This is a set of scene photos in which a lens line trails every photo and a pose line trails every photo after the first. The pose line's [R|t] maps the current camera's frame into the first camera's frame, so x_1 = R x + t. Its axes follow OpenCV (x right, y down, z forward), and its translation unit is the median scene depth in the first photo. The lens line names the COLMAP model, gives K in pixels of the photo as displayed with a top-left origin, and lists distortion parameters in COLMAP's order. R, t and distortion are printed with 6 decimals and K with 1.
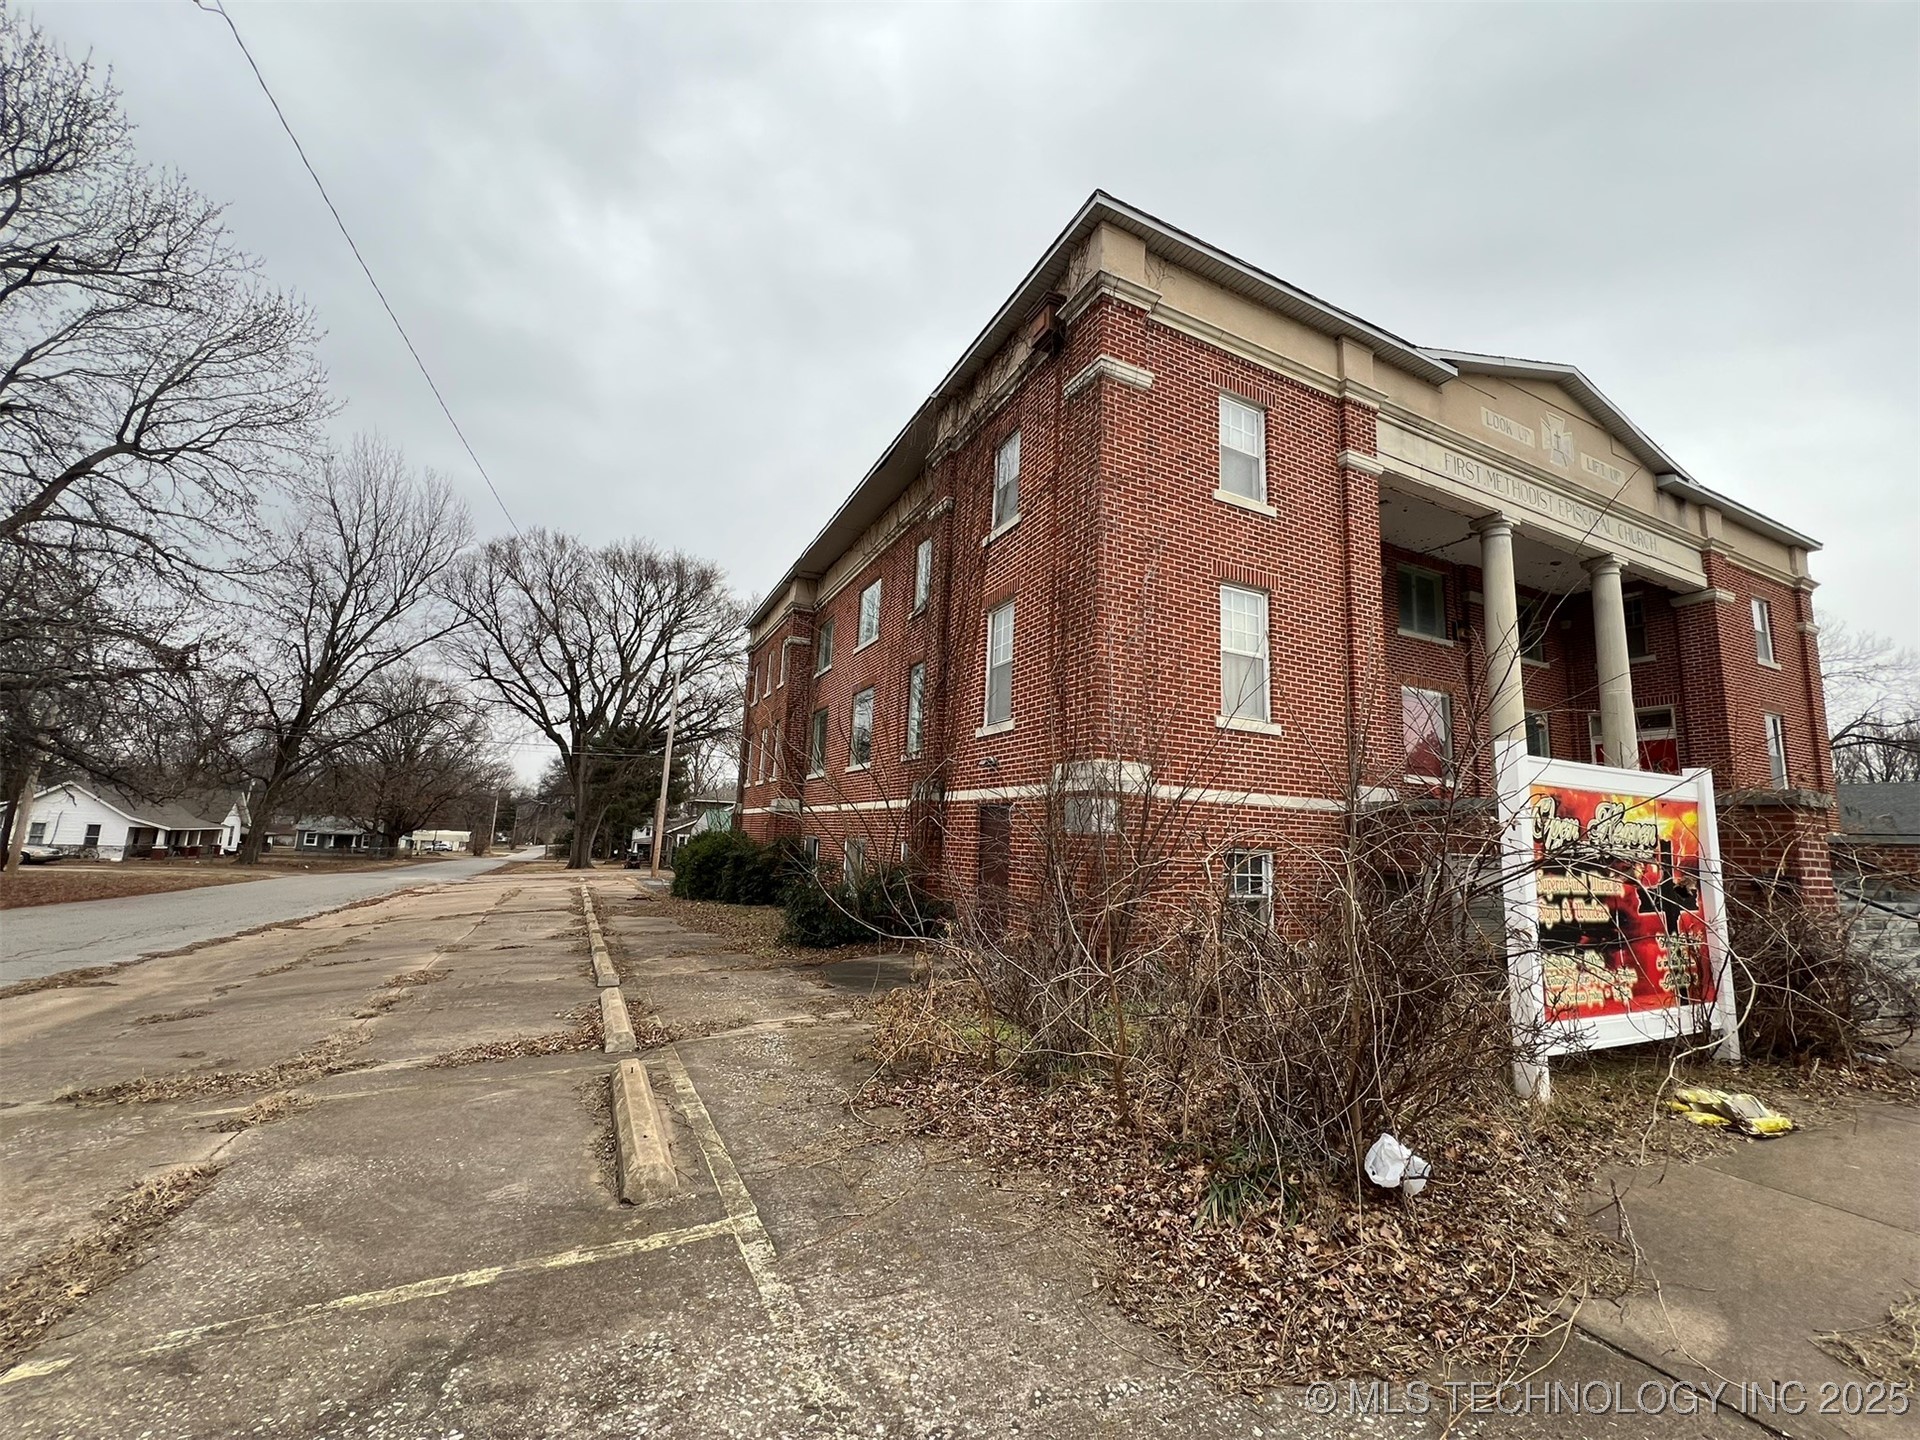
lens RADIAL K [[762.1, 0, 963.9], [0, 762.1, 726.3], [0, 0, 1]] dist [-0.002011, 0.000119]
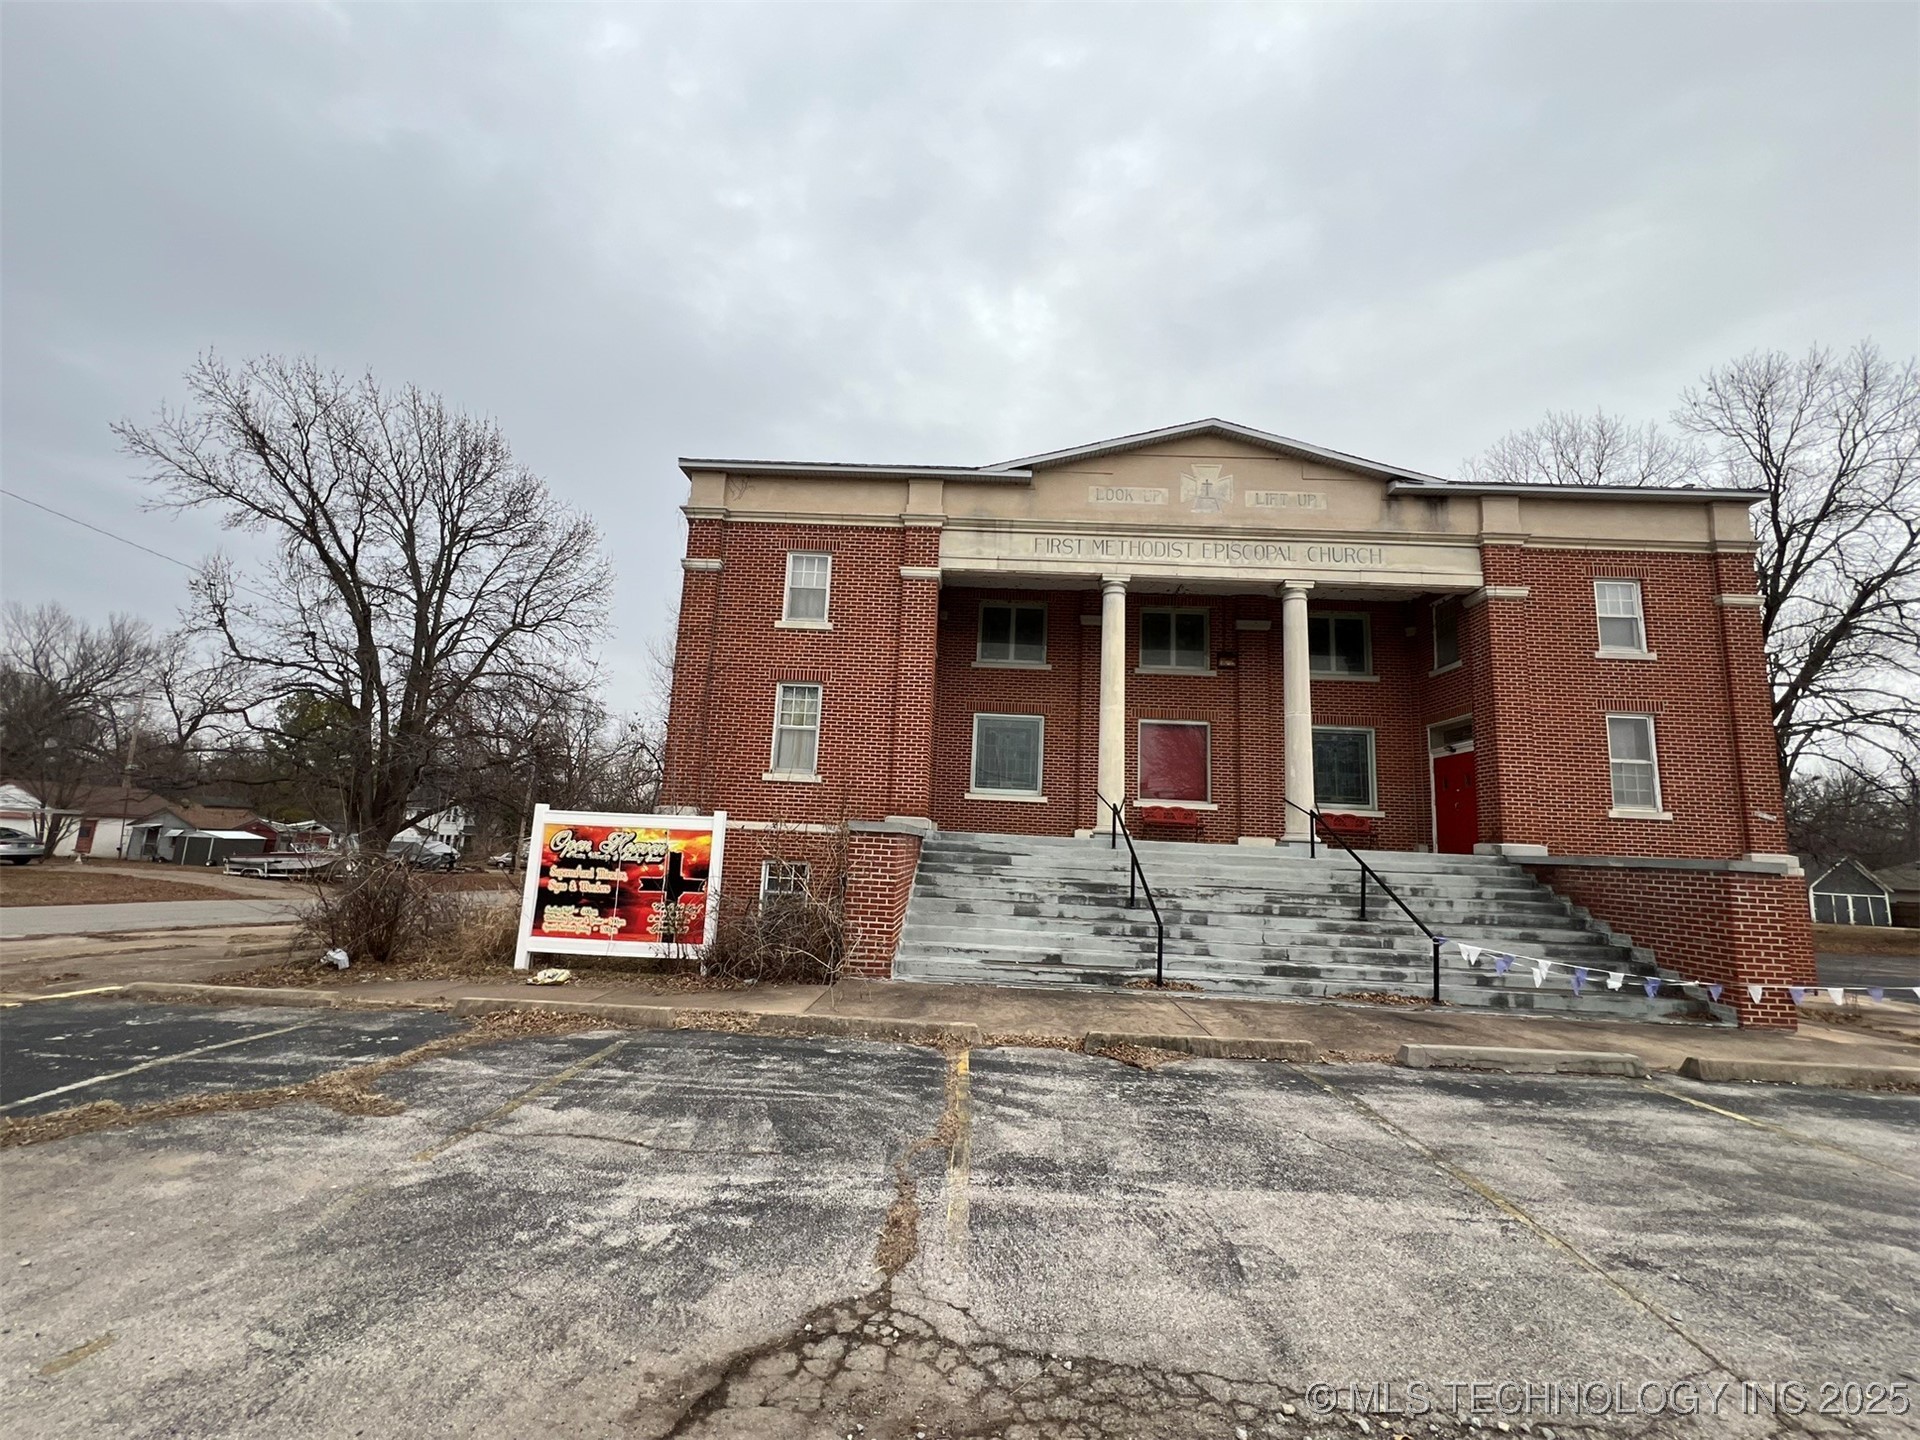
lens RADIAL K [[762.1, 0, 960.2], [0, 762.1, 724.9], [0, 0, 1]] dist [-0.002011, 0.000119]
pose [[0.884875, -0.071690, -0.460279, 1.152719], [0.057931, 0.997352, -0.043971, -0.016275], [0.462212, 0.012244, 0.886685, -0.143249]]
